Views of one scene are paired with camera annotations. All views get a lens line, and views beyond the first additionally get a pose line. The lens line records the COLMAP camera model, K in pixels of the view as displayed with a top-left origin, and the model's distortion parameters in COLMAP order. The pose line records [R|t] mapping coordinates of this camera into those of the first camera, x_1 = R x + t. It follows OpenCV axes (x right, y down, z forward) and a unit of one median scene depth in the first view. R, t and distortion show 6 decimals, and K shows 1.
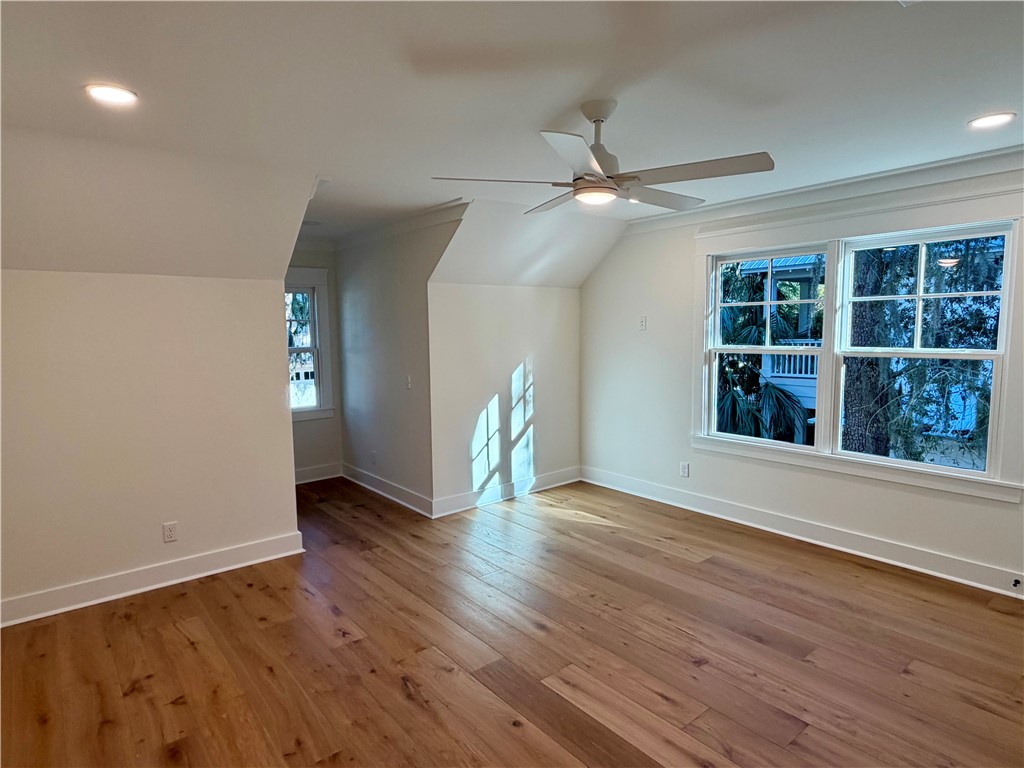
lens RADIAL K [[576.2, 0, 510.5], [0, 576.2, 382.6], [0, 0, 1]] dist [0.003633, -0.004027]
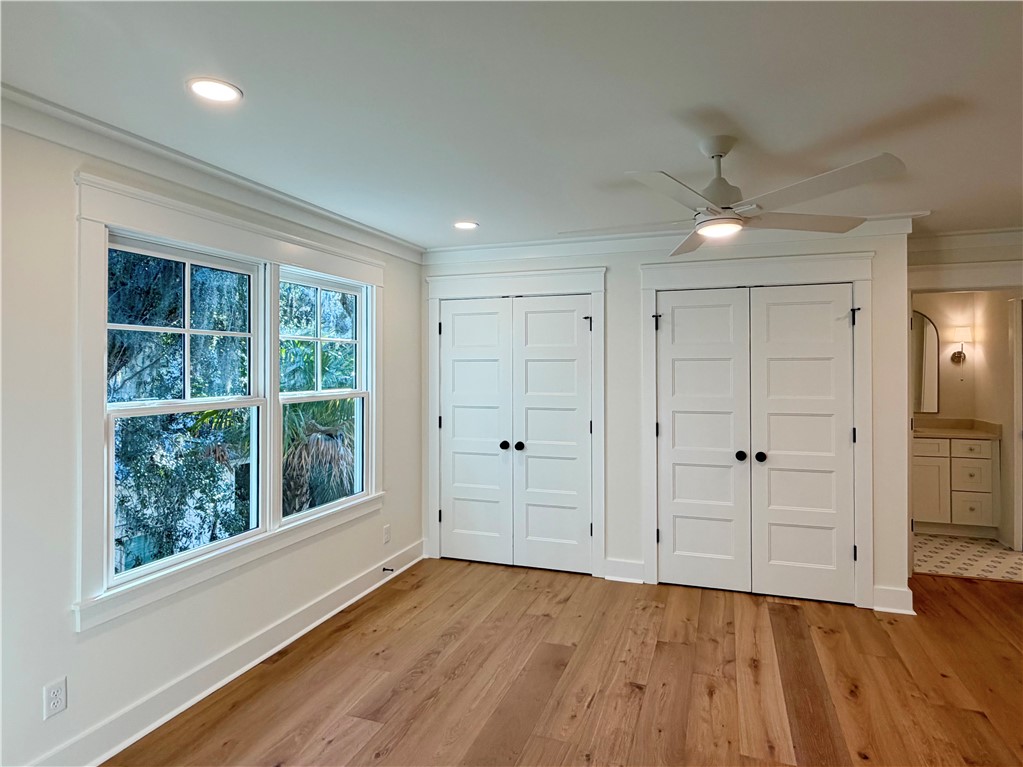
lens RADIAL K [[610.9, 0, 508.4], [0, 610.9, 366.6], [0, 0, 1]] dist [-0.006395, 0.002377]
pose [[-0.517338, 0.010988, 0.855711, -0.440086], [0.099631, 0.993891, 0.047472, -0.140383], [-0.849962, 0.109814, -0.515273, 1.517485]]
